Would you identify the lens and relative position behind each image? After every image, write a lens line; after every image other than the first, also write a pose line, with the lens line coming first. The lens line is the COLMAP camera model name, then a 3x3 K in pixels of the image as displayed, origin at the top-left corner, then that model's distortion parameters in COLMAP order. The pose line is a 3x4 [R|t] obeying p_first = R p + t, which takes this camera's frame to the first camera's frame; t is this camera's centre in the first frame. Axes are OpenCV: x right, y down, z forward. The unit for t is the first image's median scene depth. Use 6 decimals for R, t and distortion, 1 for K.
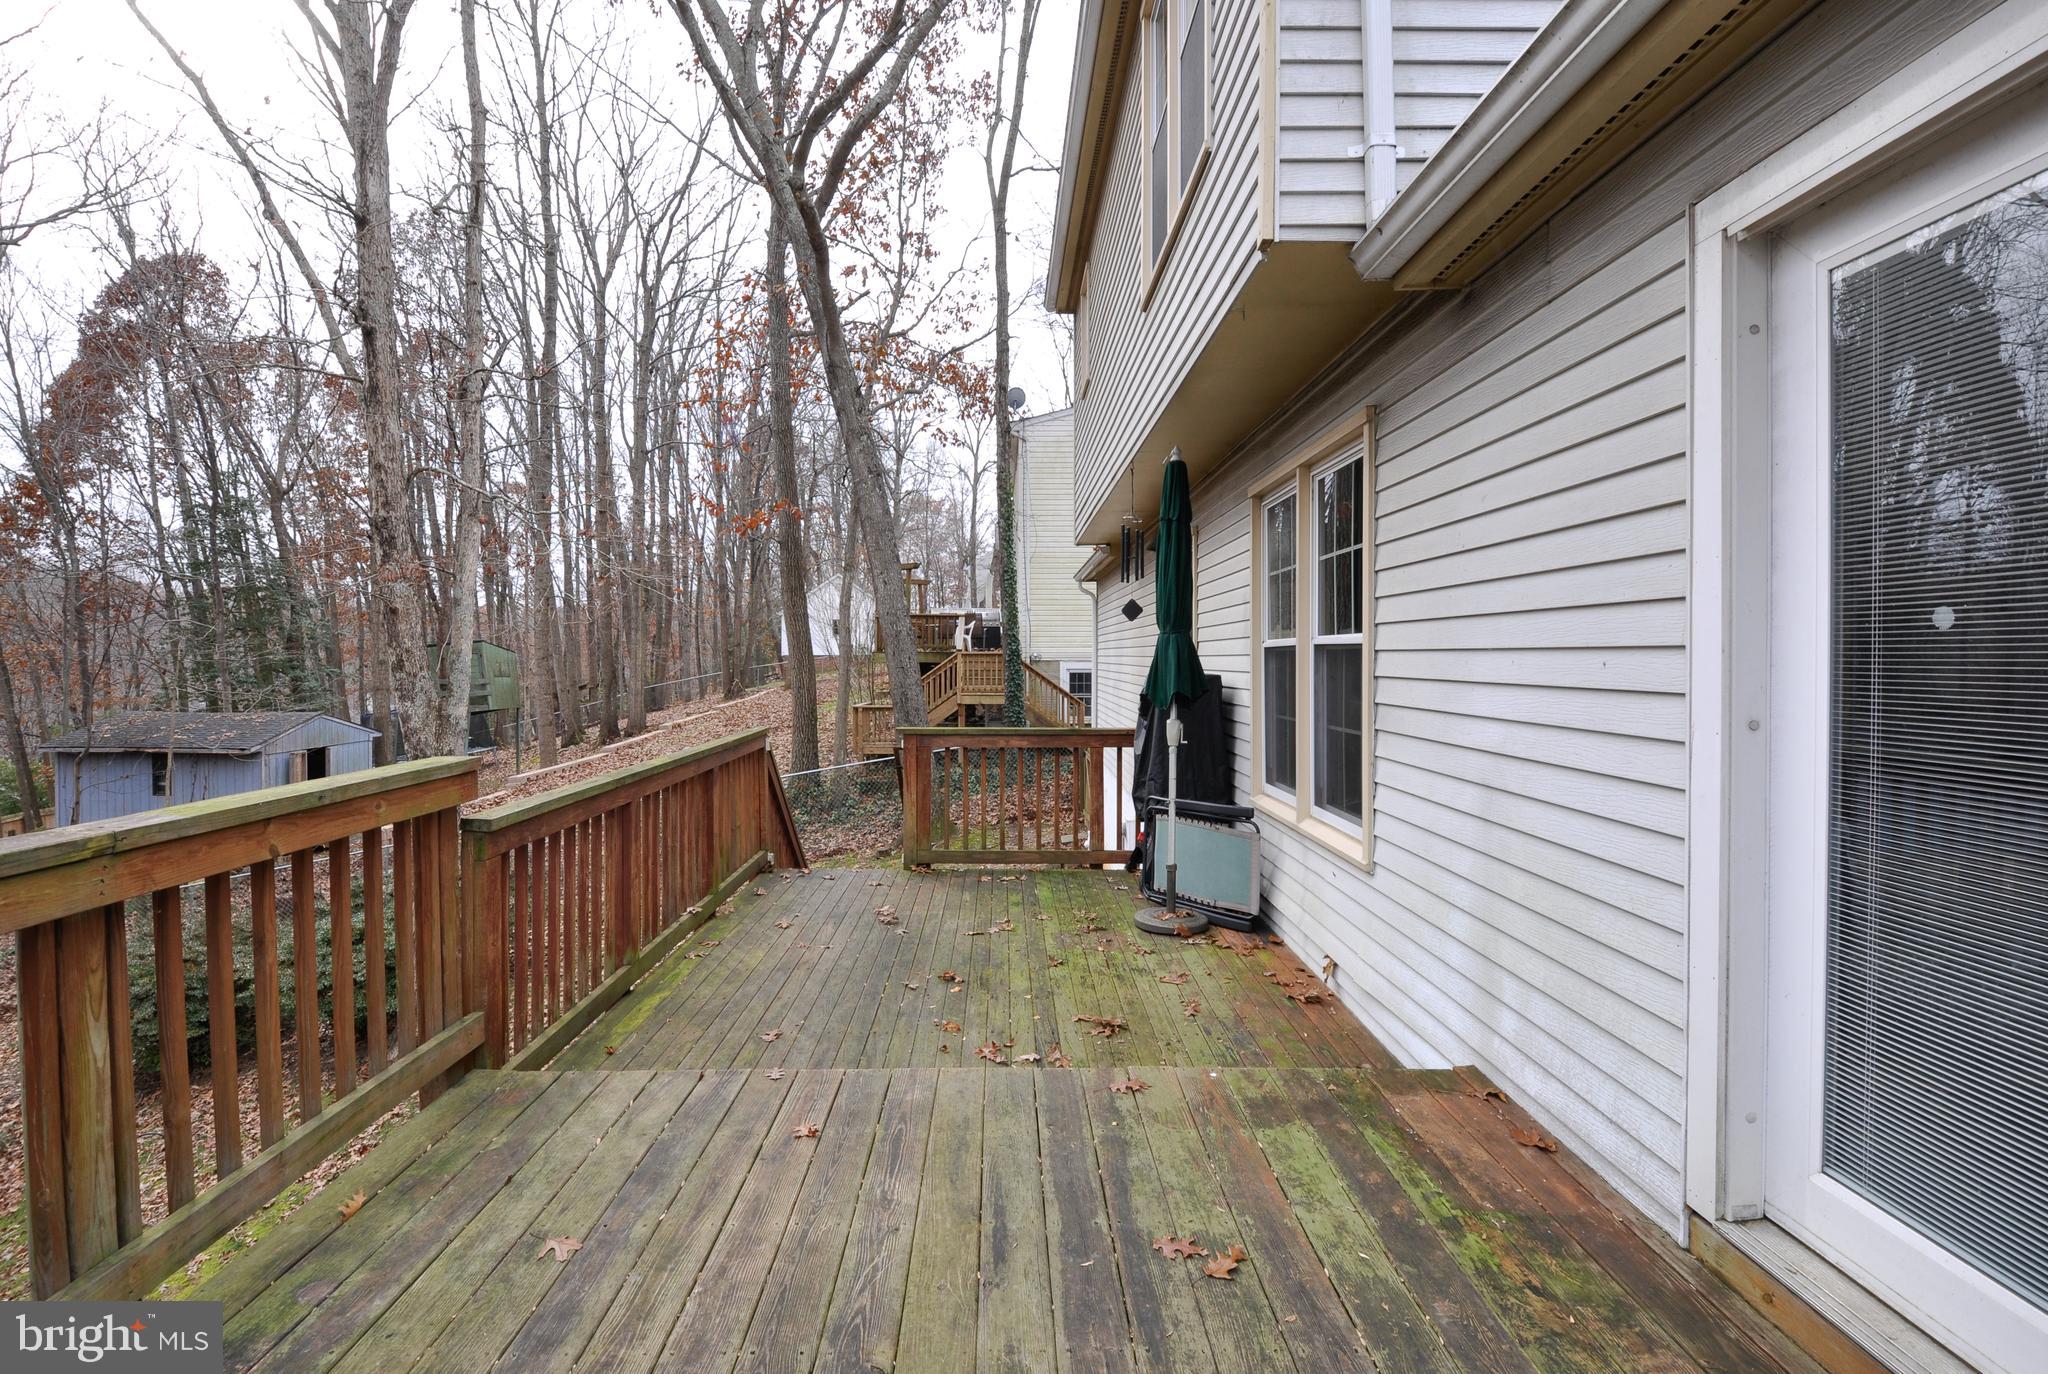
lens RADIAL K [[983.6, 0, 1019.8], [0, 983.6, 678.8], [0, 0, 1]] dist [-0.001525, -0.000060]
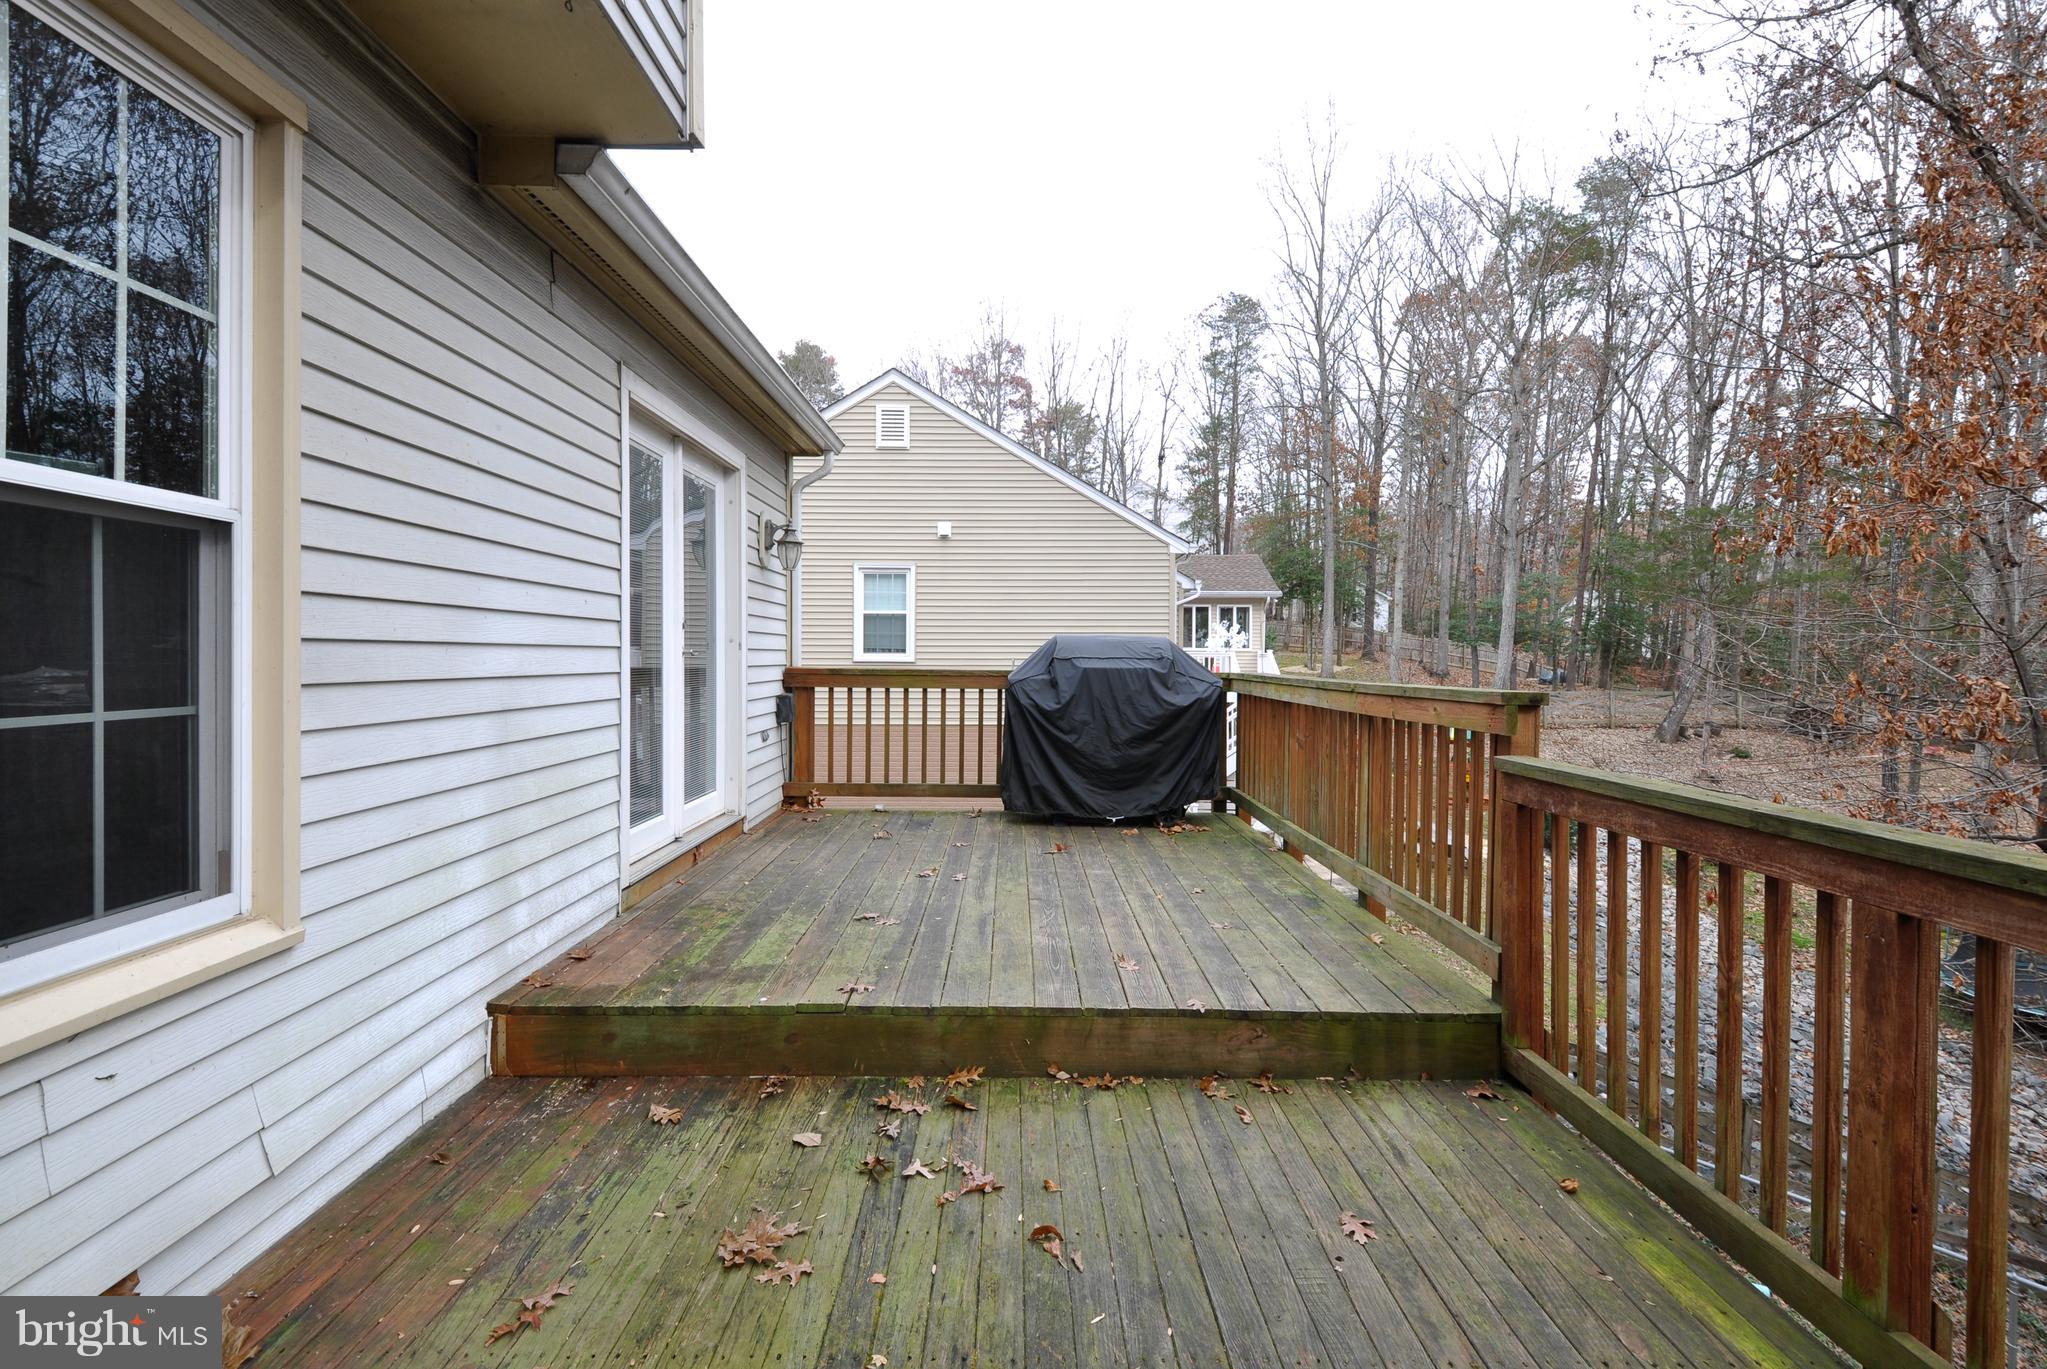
lens RADIAL K [[983.1, 0, 1018.8], [0, 983.1, 670.2], [0, 0, 1]] dist [-0.001525, -0.000060]
pose [[-0.999878, -0.008150, 0.013314, -0.090506], [-0.007674, 0.999342, 0.035445, 0.030031], [-0.013594, 0.035339, -0.999283, 2.349056]]
